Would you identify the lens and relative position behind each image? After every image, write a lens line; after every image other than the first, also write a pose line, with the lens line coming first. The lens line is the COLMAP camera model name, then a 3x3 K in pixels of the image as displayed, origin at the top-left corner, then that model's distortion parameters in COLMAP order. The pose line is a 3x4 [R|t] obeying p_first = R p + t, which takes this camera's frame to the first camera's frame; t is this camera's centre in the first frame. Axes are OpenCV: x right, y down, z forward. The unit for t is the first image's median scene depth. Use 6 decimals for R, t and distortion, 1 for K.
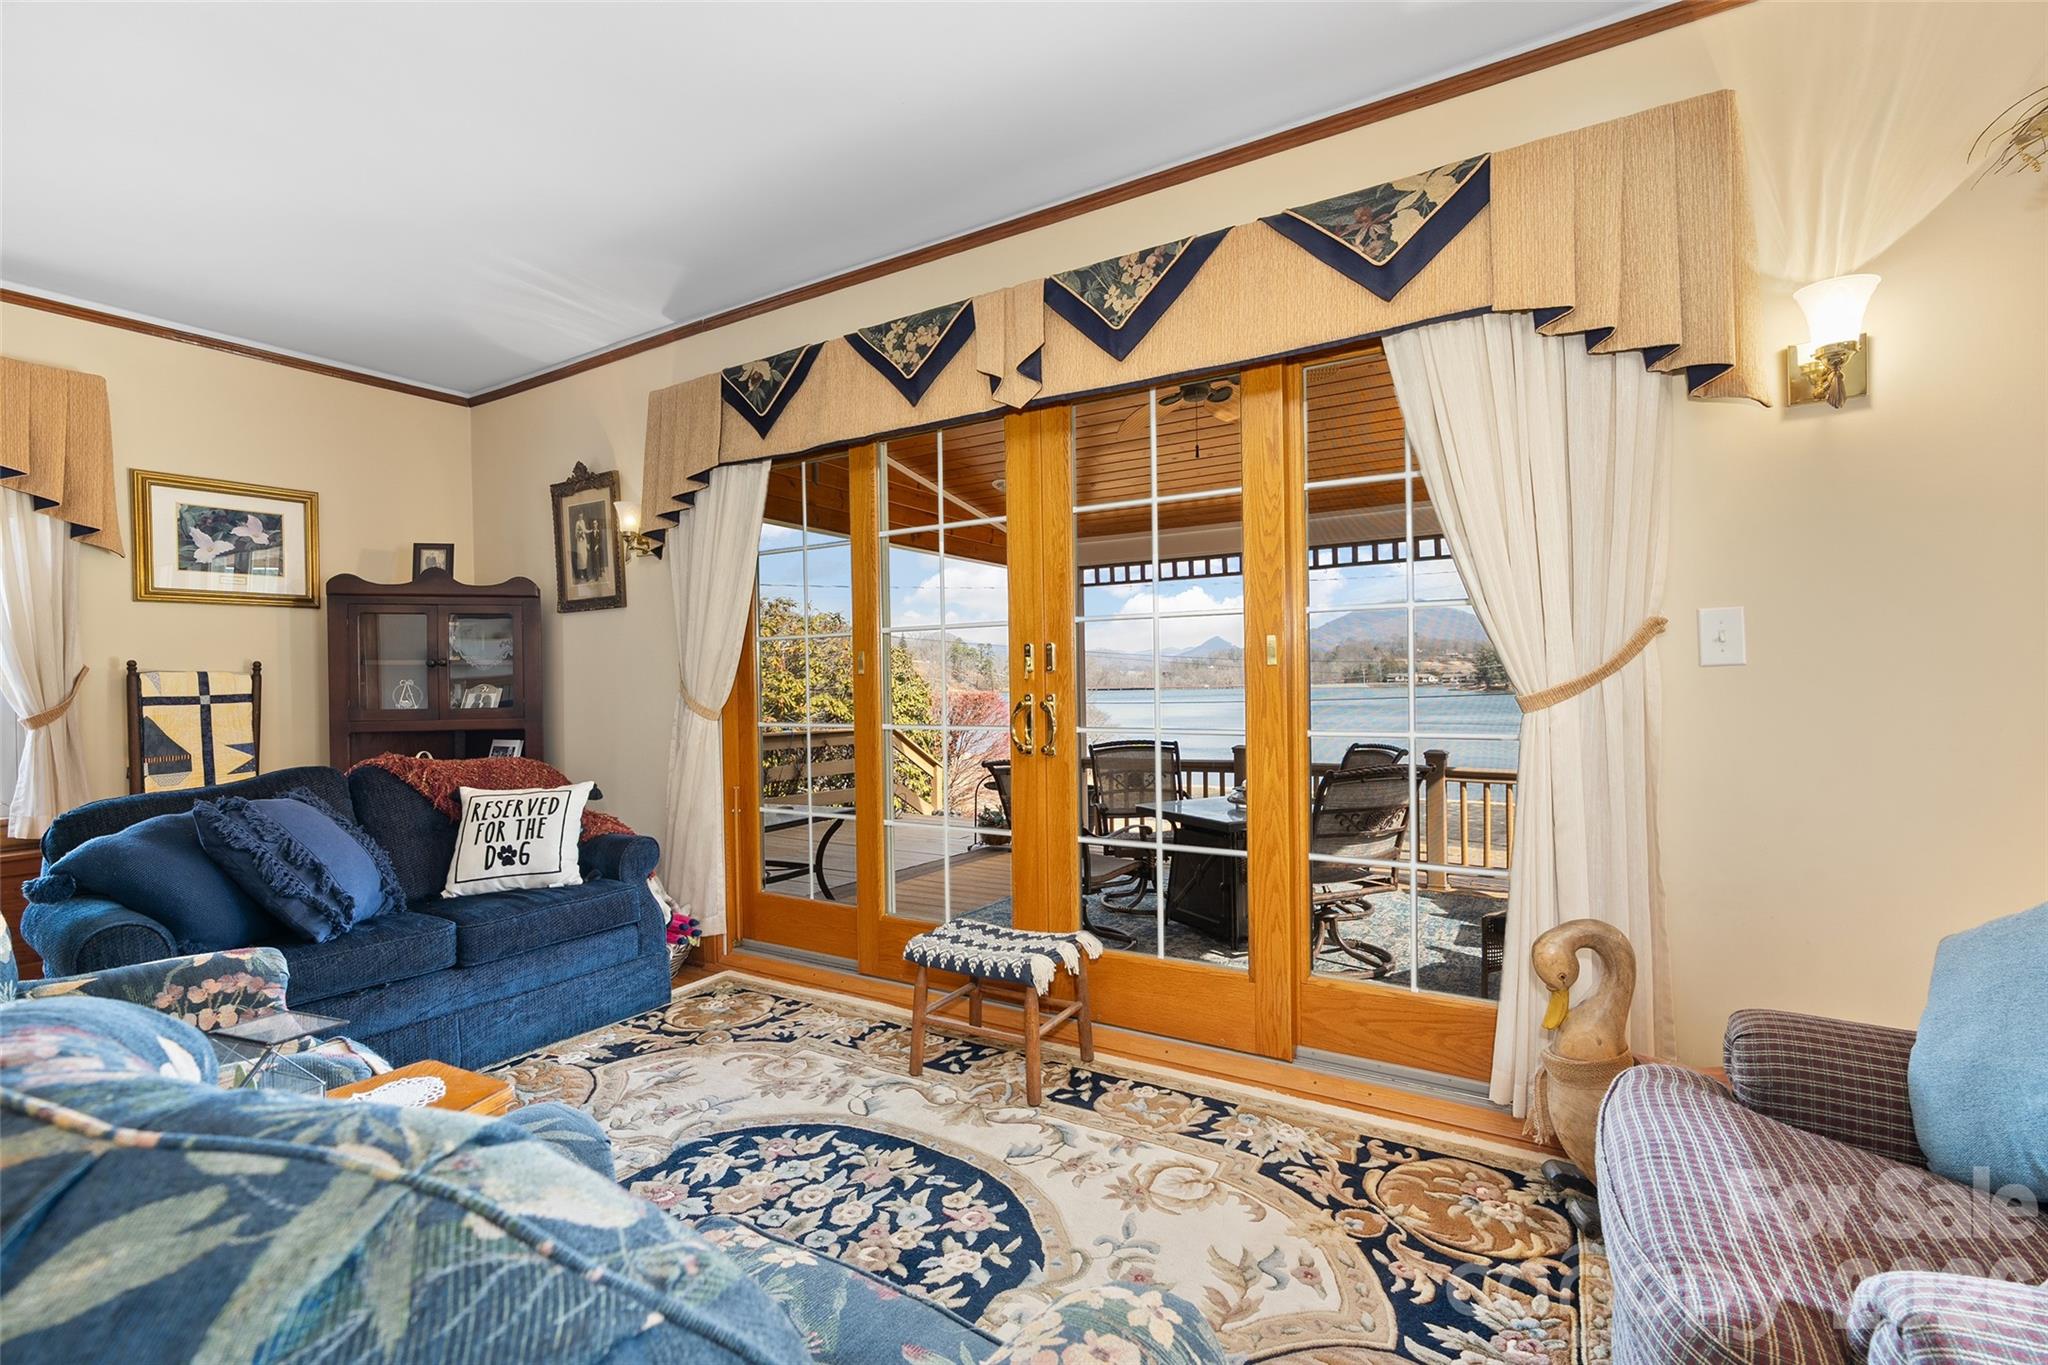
lens RADIAL K [[918.2, 0, 1018.0], [0, 918.2, 684.9], [0, 0, 1]] dist [-0.008577, 0.000281]
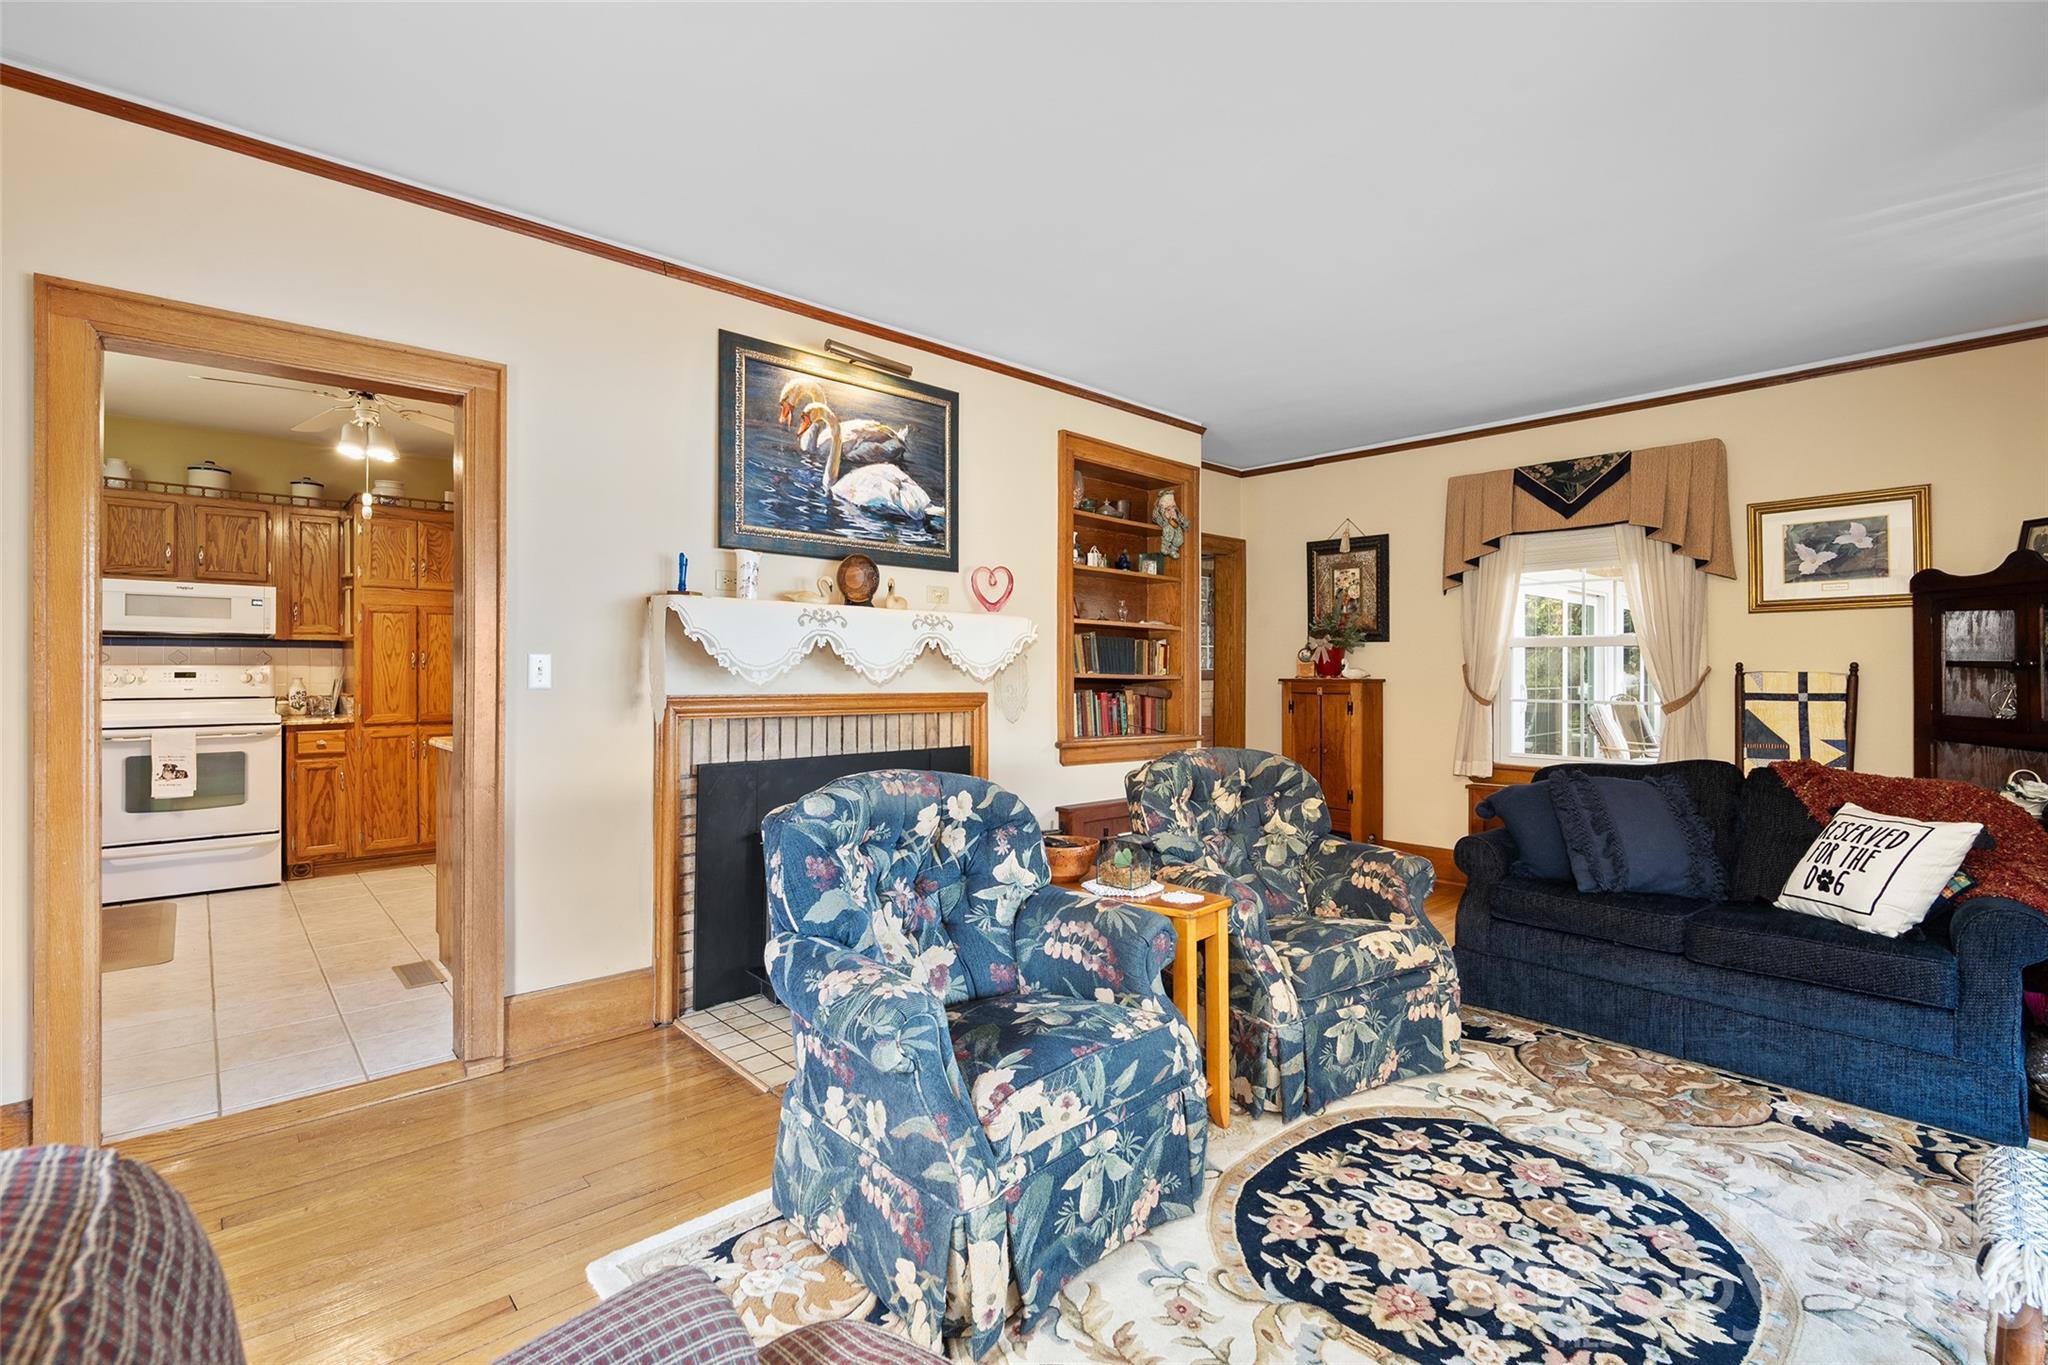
lens RADIAL K [[918.2, 0, 1015.8], [0, 918.2, 672.6], [0, 0, 1]] dist [-0.008577, 0.000281]
pose [[-0.275200, 0.014057, -0.961284, 0.533364], [-0.005772, 0.999851, 0.016273, -0.032106], [0.961370, 0.010027, -0.275078, 0.457992]]
